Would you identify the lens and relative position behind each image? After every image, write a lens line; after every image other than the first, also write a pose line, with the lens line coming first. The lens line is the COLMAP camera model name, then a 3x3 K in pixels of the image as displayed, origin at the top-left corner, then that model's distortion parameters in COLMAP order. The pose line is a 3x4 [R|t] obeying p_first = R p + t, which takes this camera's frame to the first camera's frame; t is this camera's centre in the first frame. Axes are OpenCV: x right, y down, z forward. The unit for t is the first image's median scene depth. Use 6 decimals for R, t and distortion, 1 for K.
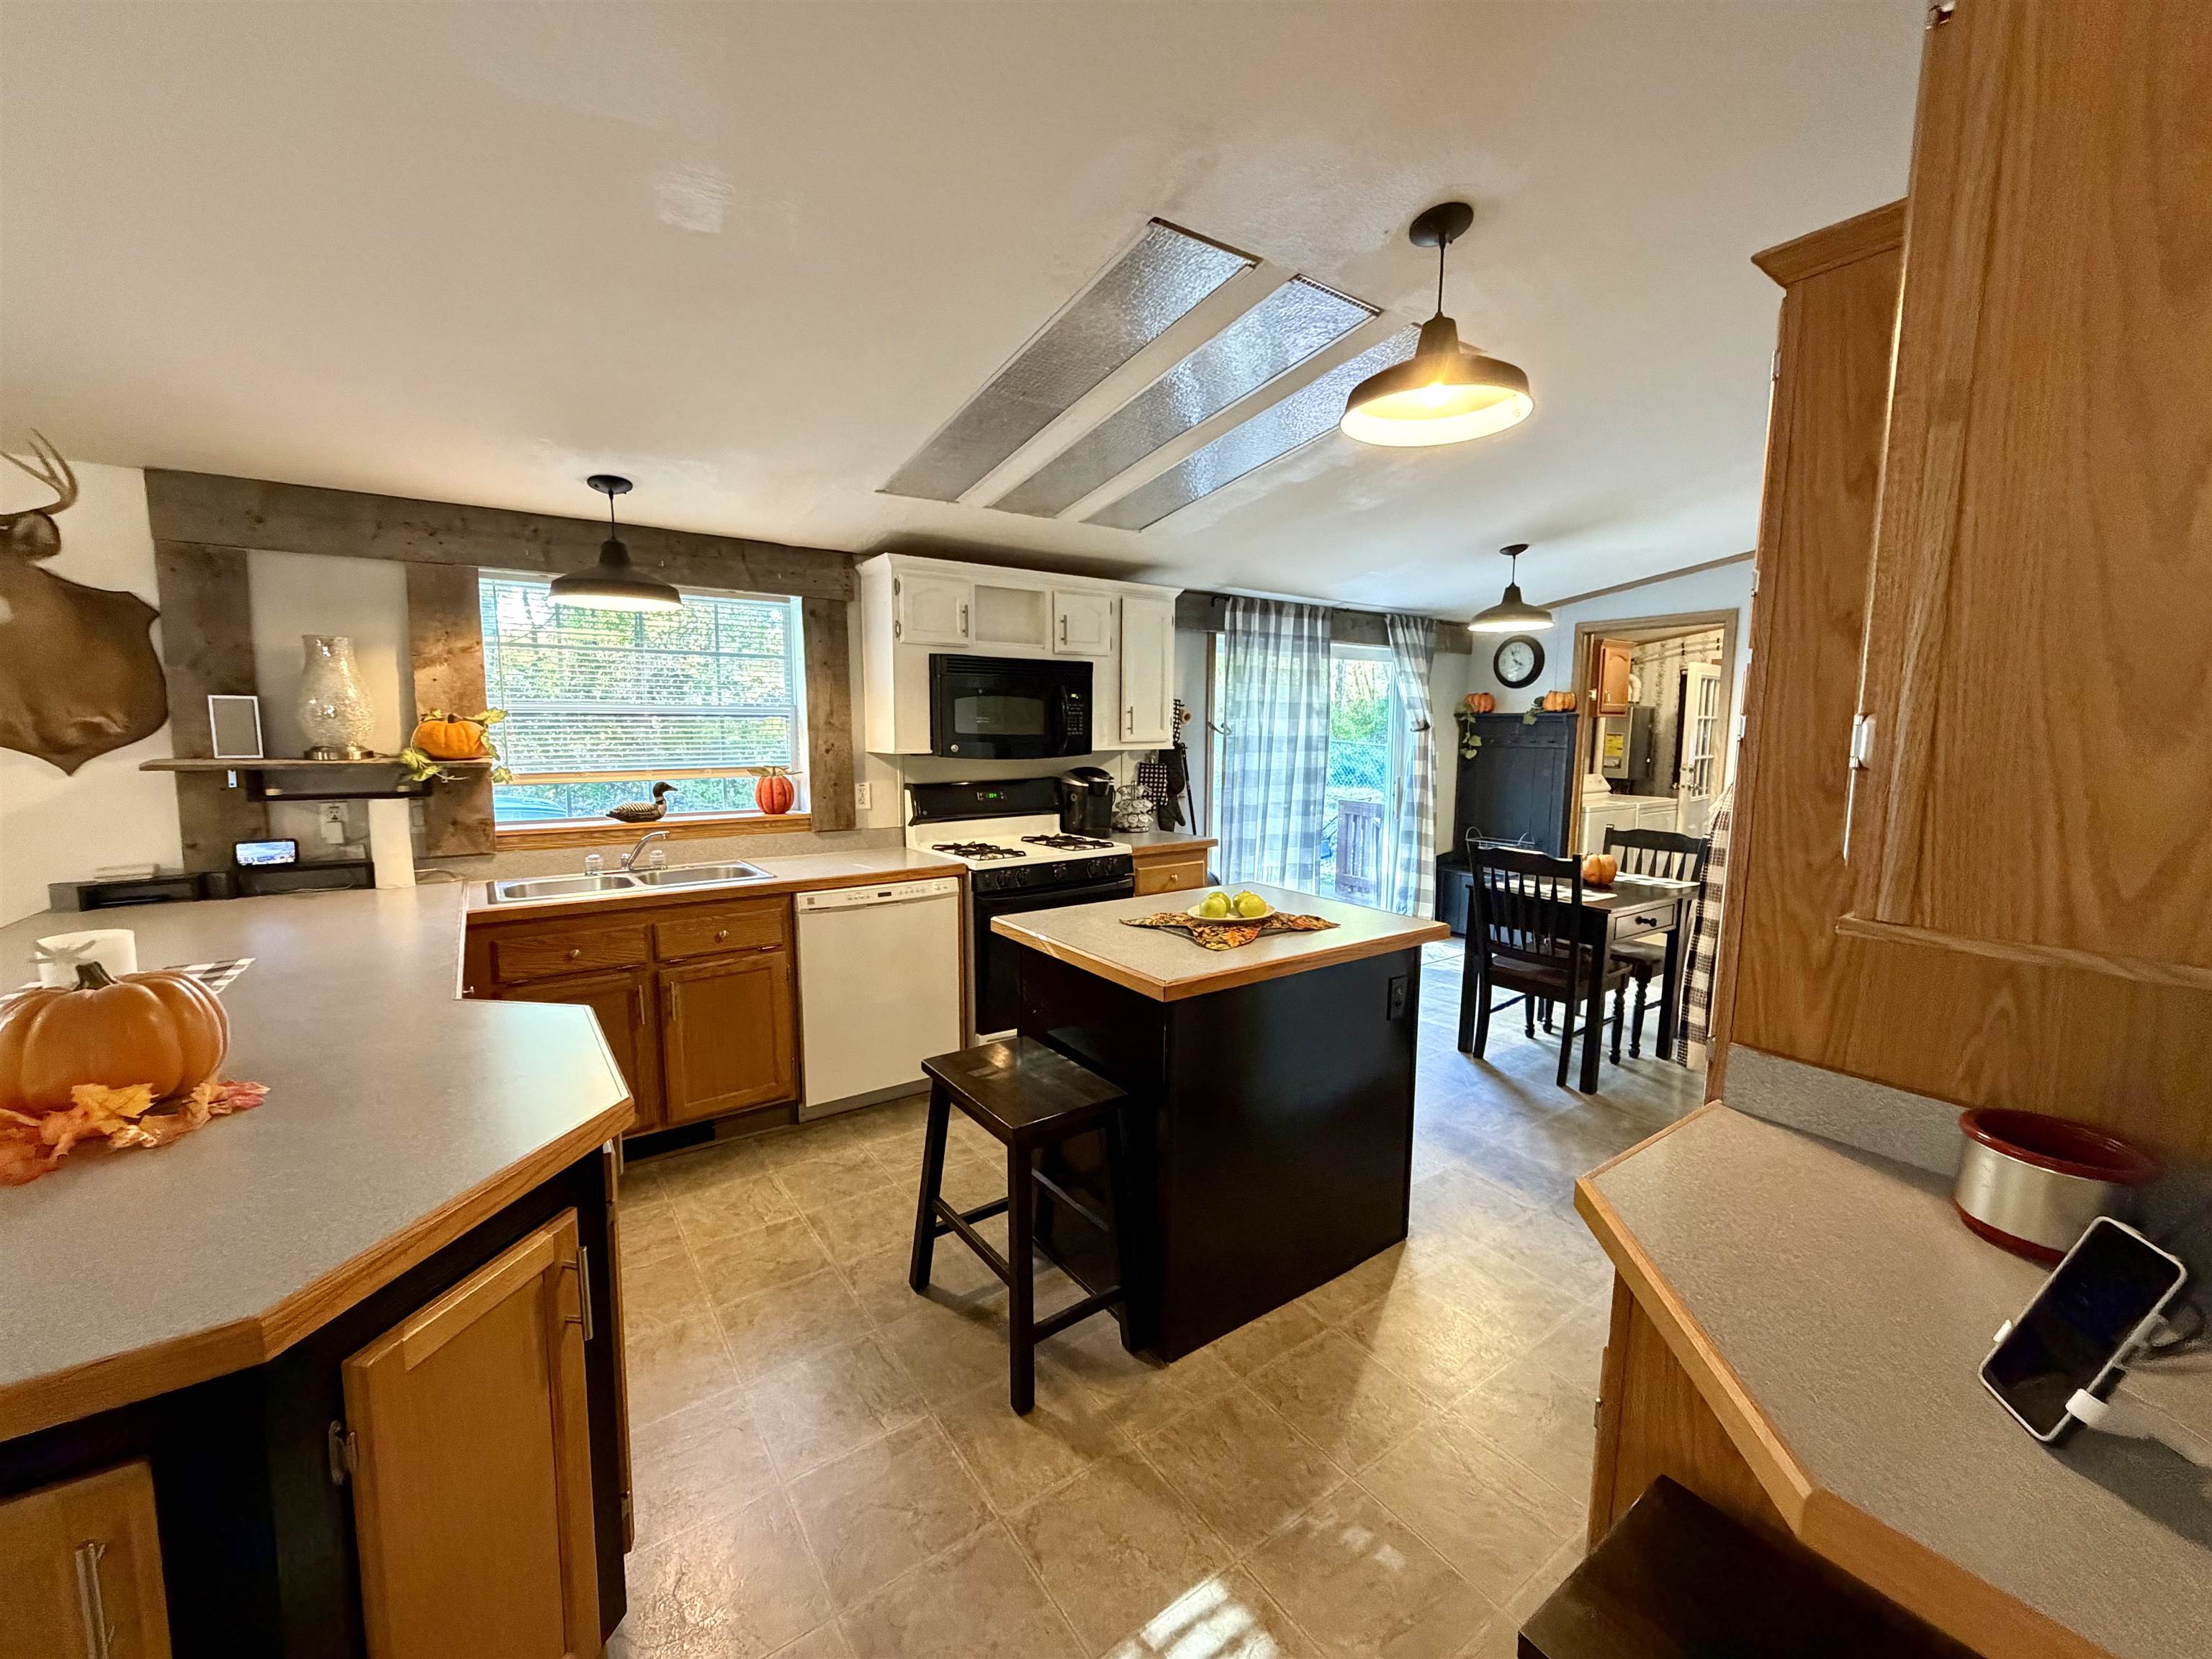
lens RADIAL K [[886.2, 0, 1101.5], [0, 886.2, 818.8], [0, 0, 1]] dist [0.000761, -0.000984]
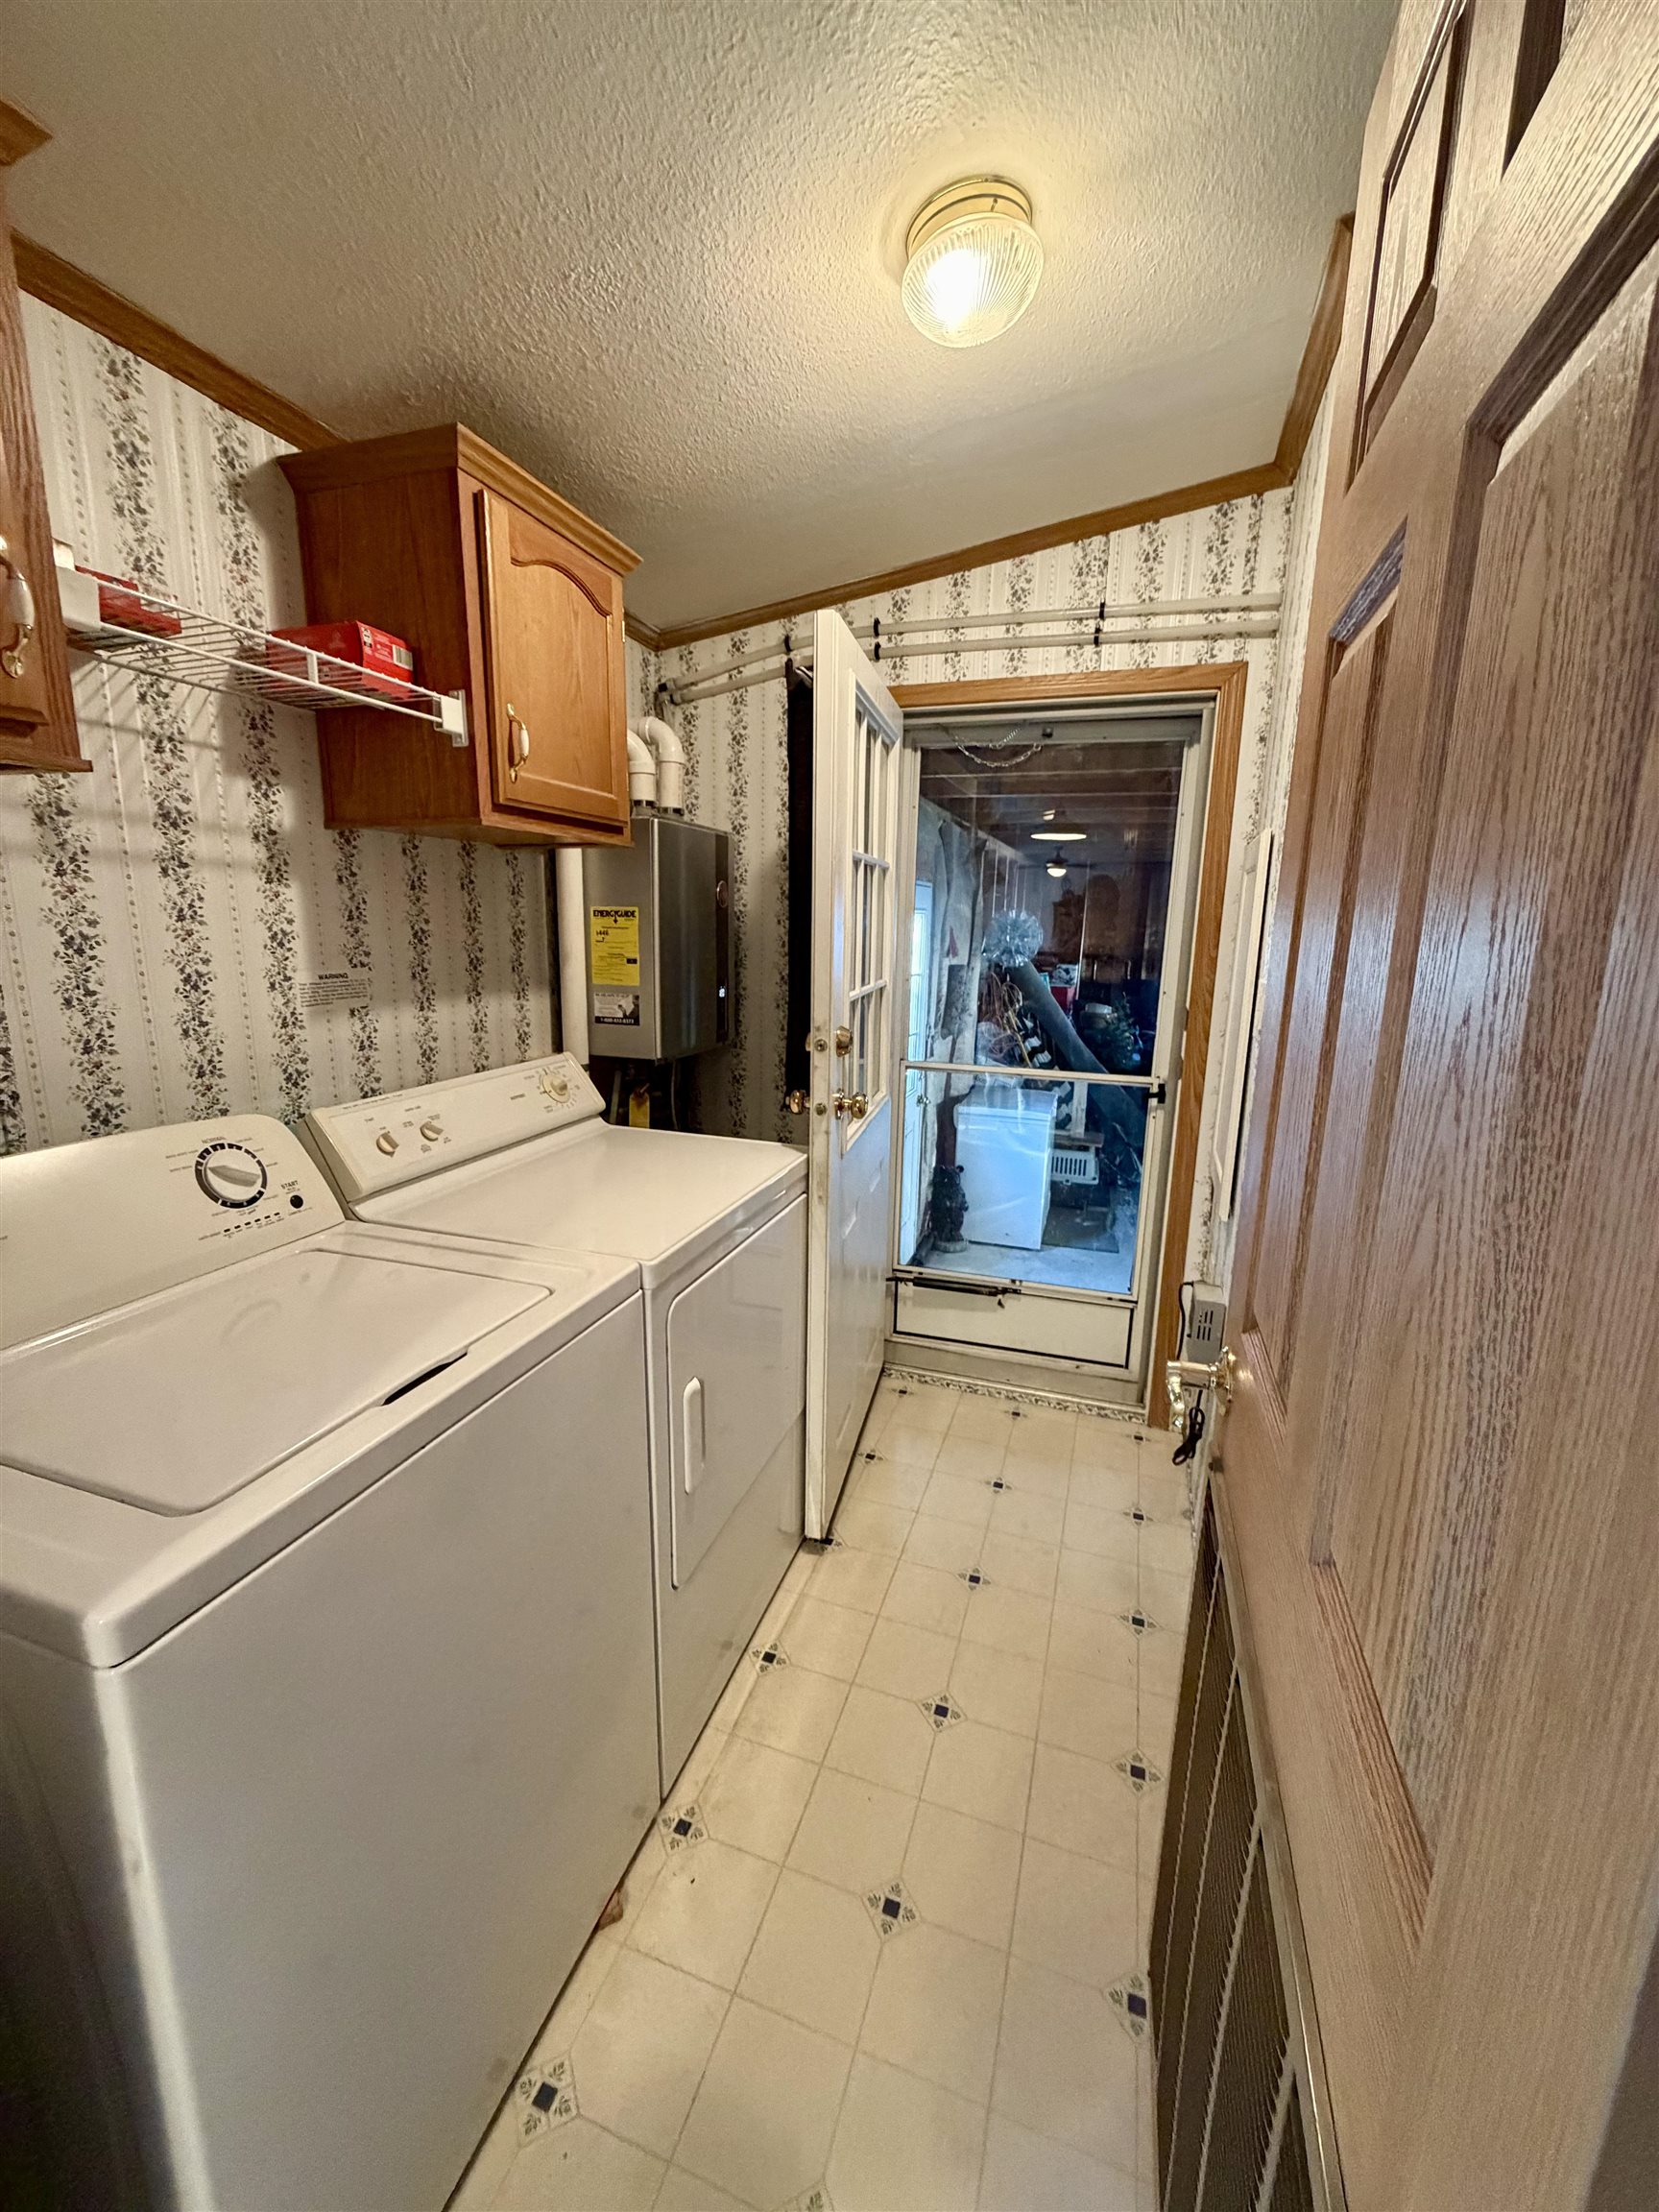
lens RADIAL K [[886.2, 0, 831.6], [0, 886.2, 1098.7], [0, 0, 1]] dist [0.000761, -0.000984]
pose [[0.807335, -0.112892, 0.579194, 0.453751], [0.052113, 0.991334, 0.120584, -0.064385], [-0.587788, -0.067168, 0.806222, 0.704758]]
